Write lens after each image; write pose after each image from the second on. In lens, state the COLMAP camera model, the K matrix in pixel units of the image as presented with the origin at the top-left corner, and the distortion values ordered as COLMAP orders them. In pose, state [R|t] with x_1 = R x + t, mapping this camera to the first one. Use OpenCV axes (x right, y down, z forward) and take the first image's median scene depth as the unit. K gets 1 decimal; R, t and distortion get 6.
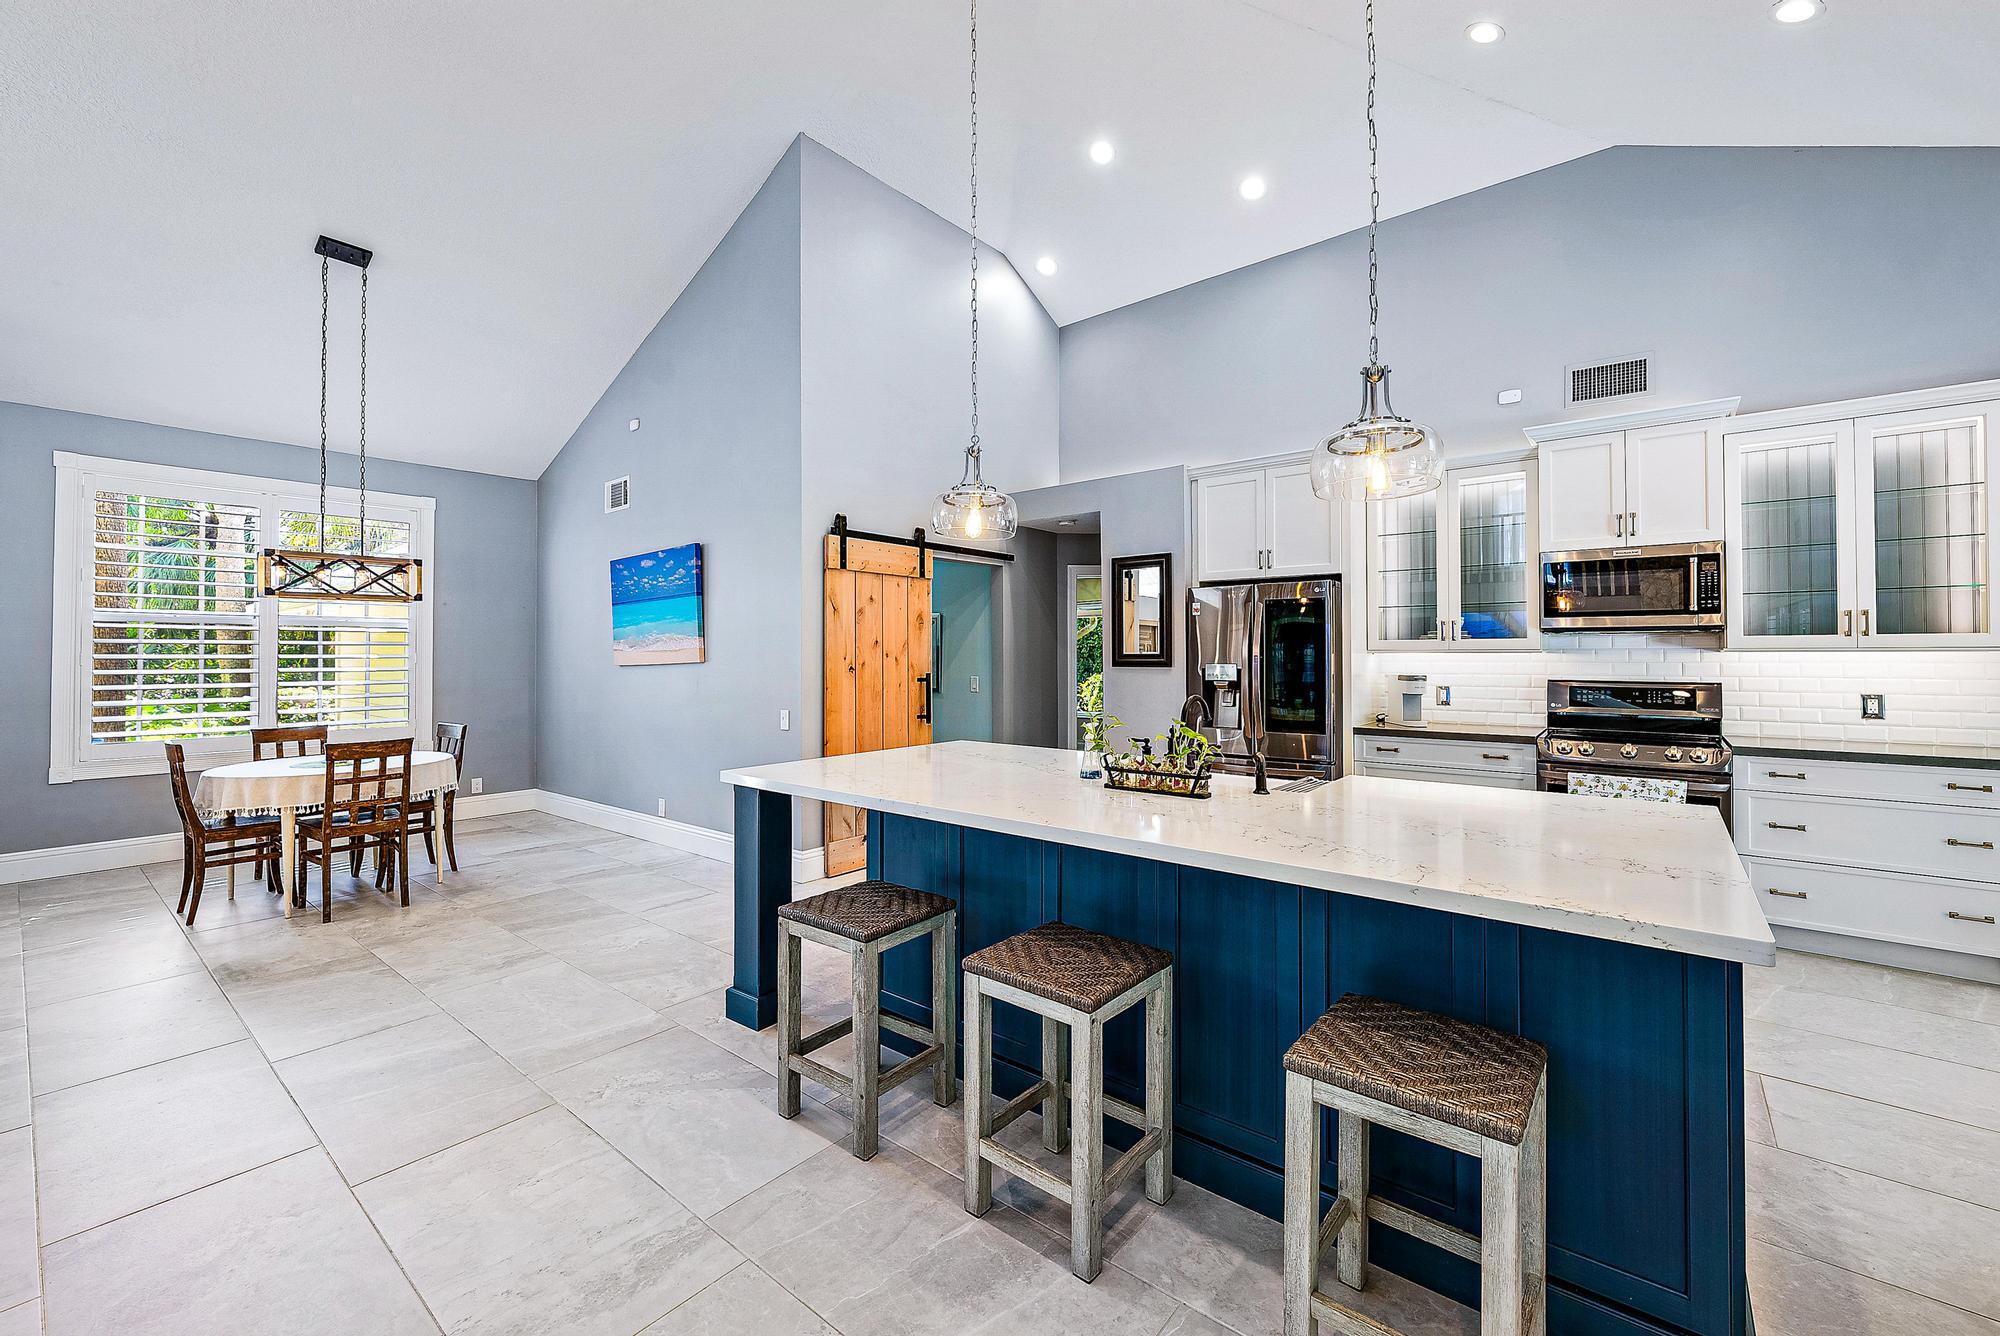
lens RADIAL K [[801.0, 0, 1009.0], [0, 801.0, 642.2], [0, 0, 1]] dist [-0.004879, 0.002251]
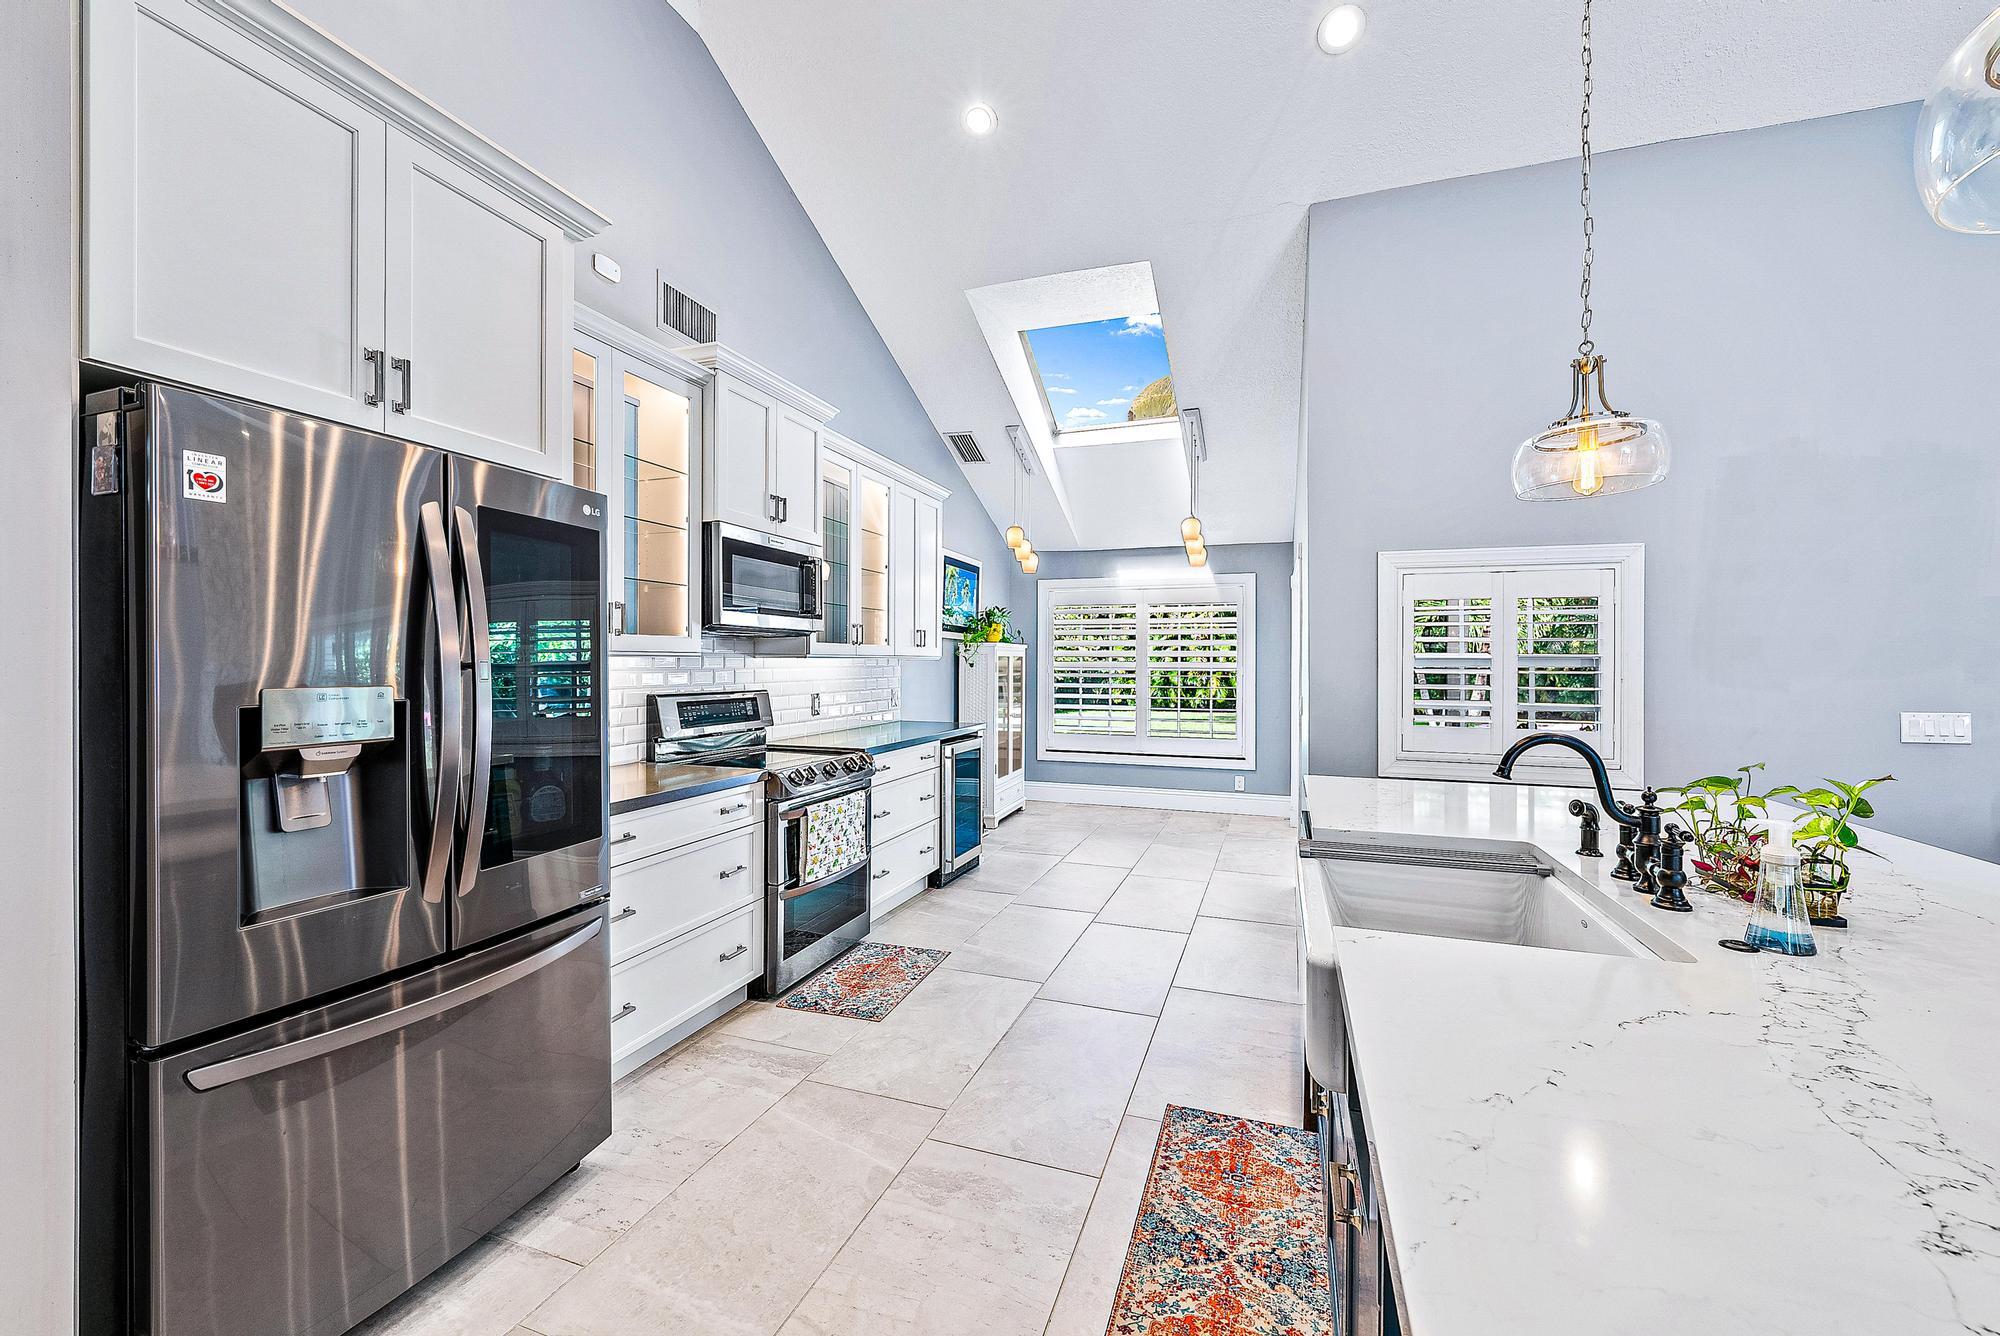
lens RADIAL K [[801.0, 0, 999.6], [0, 801.0, 669.4], [0, 0, 1]] dist [-0.004879, 0.002251]
pose [[-0.325955, -0.009194, 0.945341, -0.105125], [-0.019538, 0.999805, 0.002987, 0.016164], [-0.945183, -0.017497, -0.326071, 0.930595]]
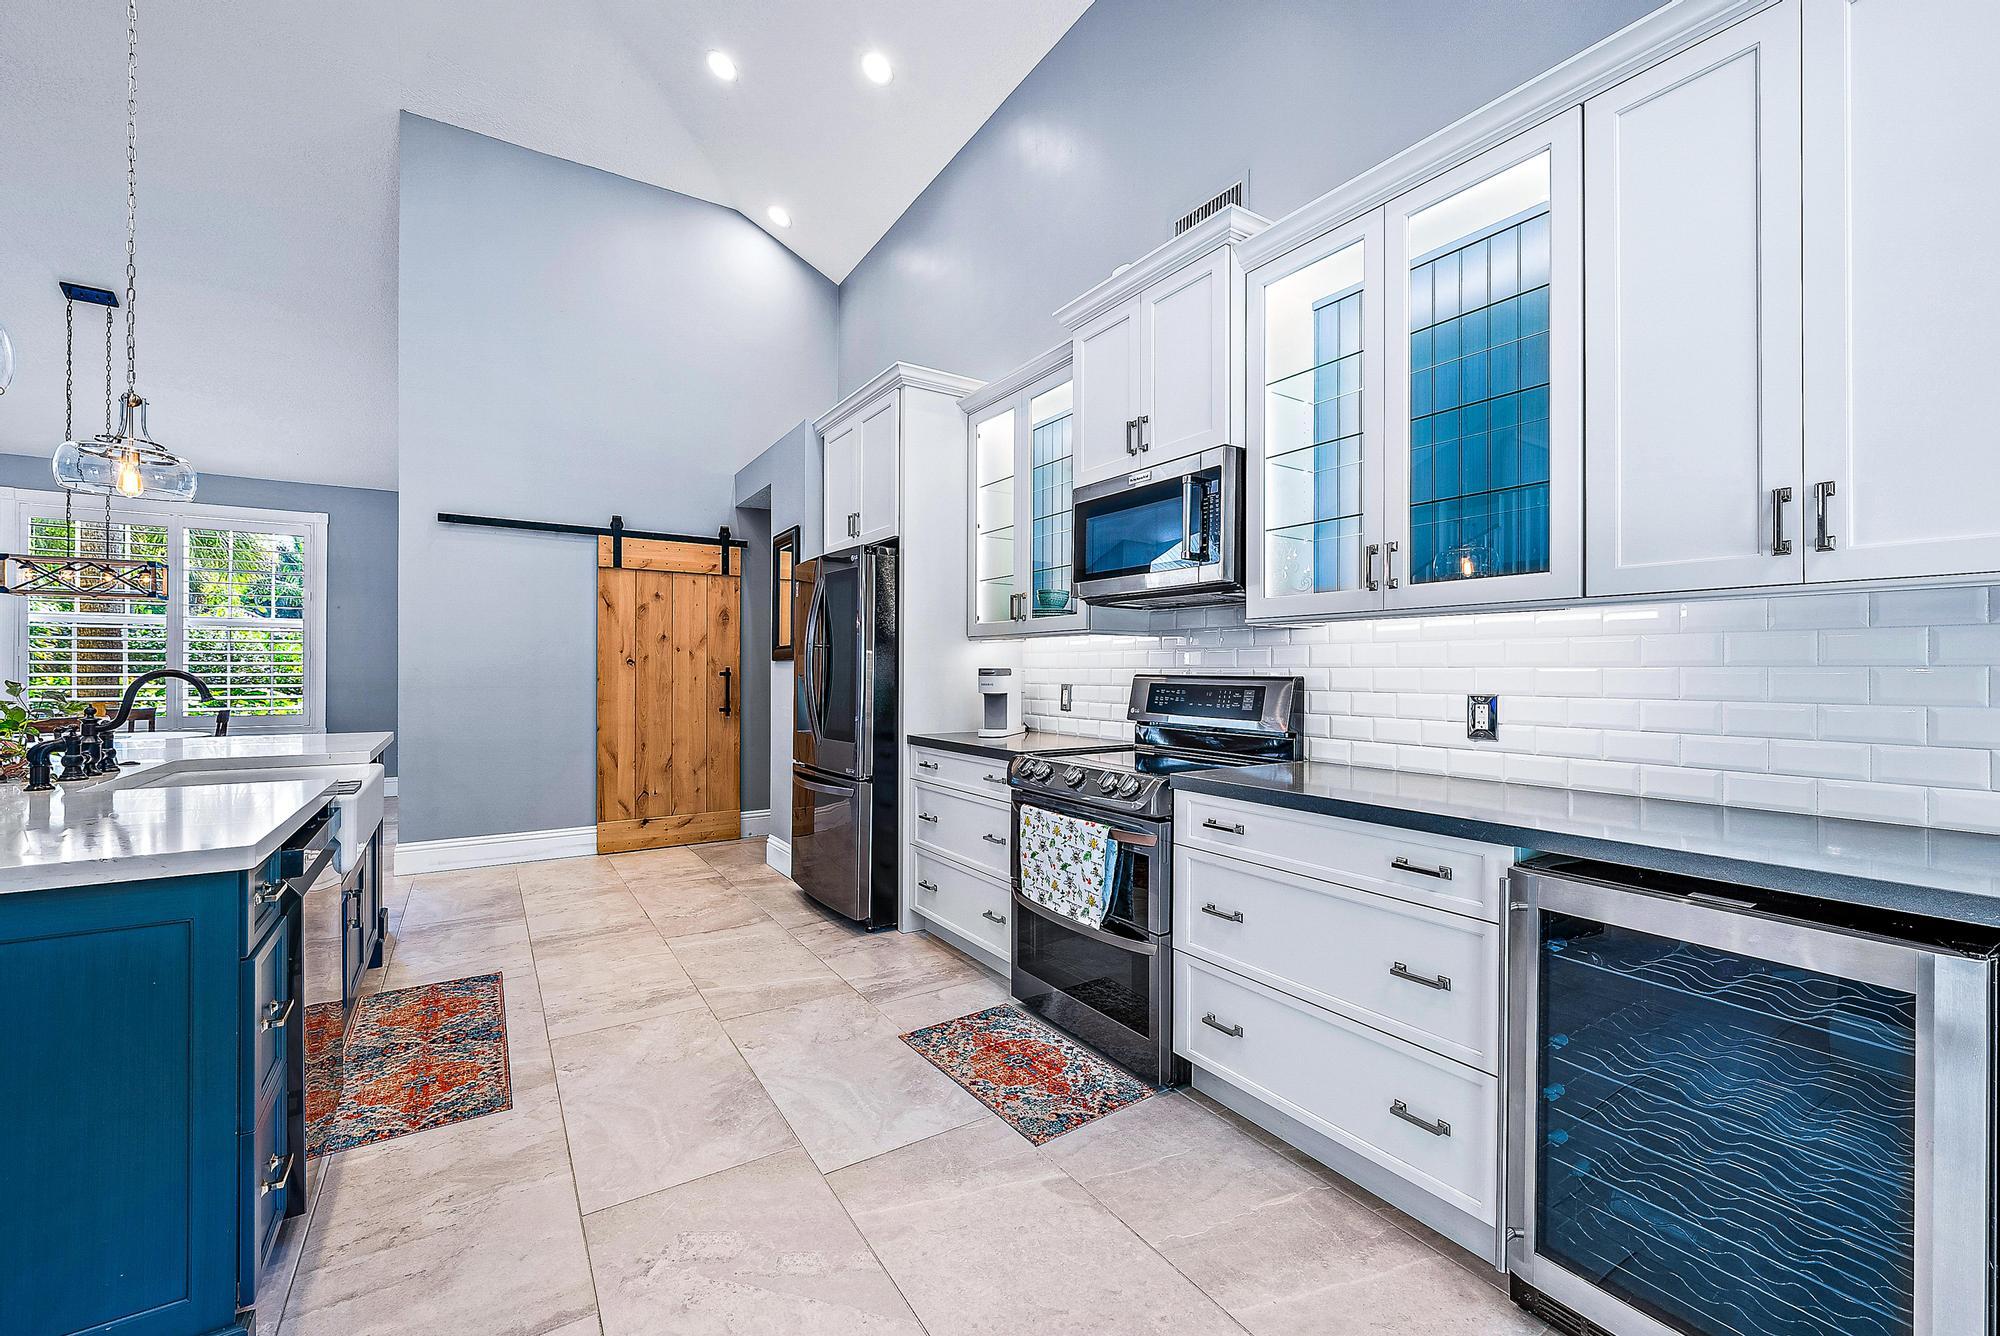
lens RADIAL K [[801.0, 0, 1002.3], [0, 801.0, 671.2], [0, 0, 1]] dist [-0.004879, 0.002251]
pose [[0.950236, 0.006525, -0.311464, 0.770412], [-0.001259, 0.999853, 0.017105, 0.031854], [0.311530, -0.015862, 0.950104, 0.297336]]
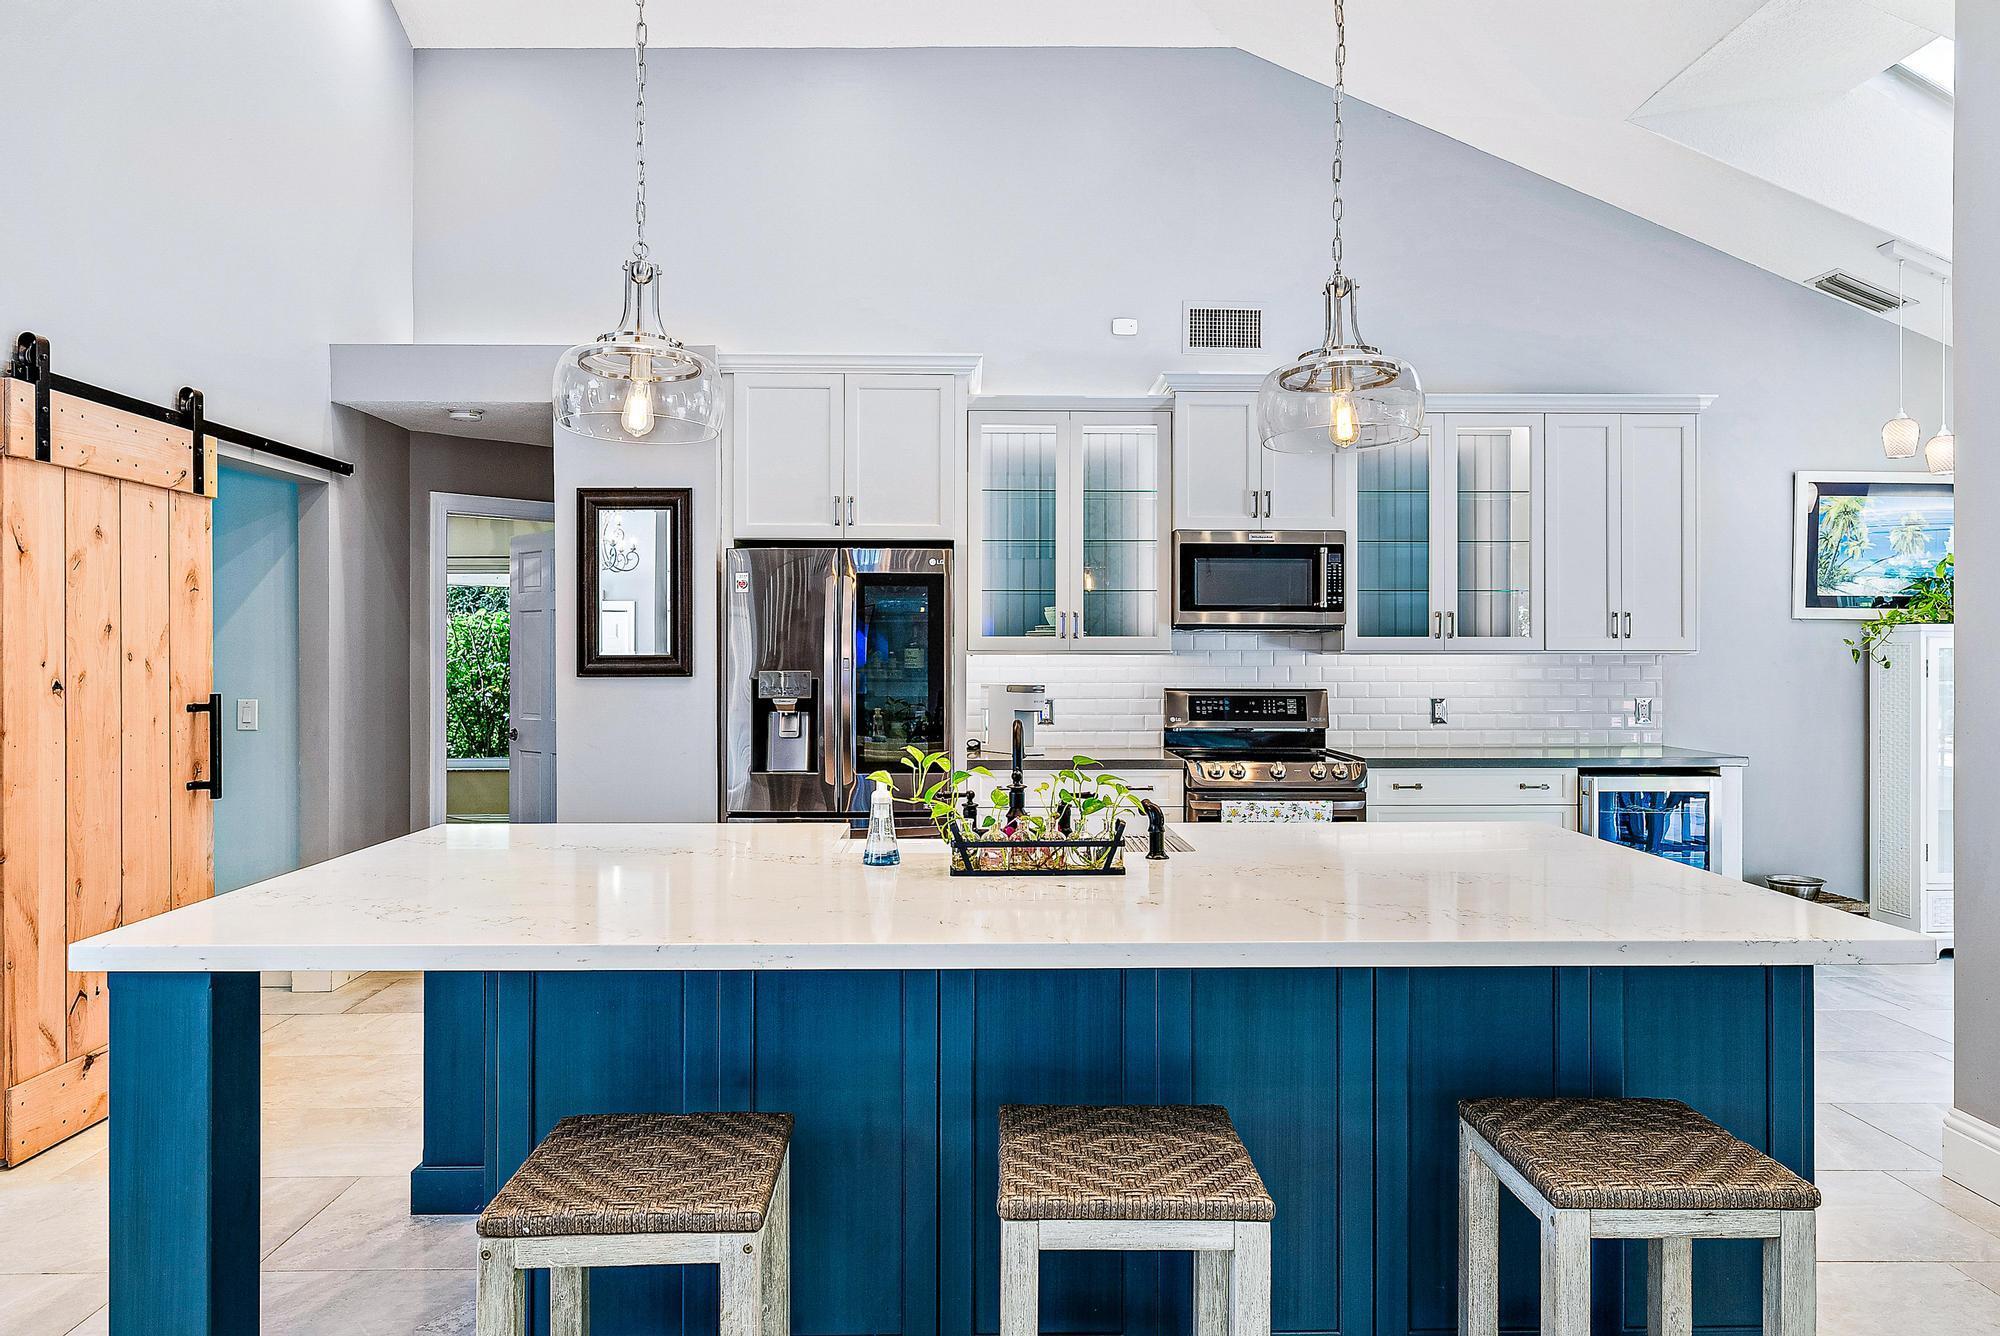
lens RADIAL K [[1255.3, 0, 993.1], [0, 1255.3, 649.4], [0, 0, 1]] dist [0.003105, -0.001809]
pose [[0.768108, 0.005024, 0.640301, -0.263106], [-0.011451, 0.999917, 0.005892, 0.002312], [-0.640218, -0.011858, 0.768101, 0.140807]]
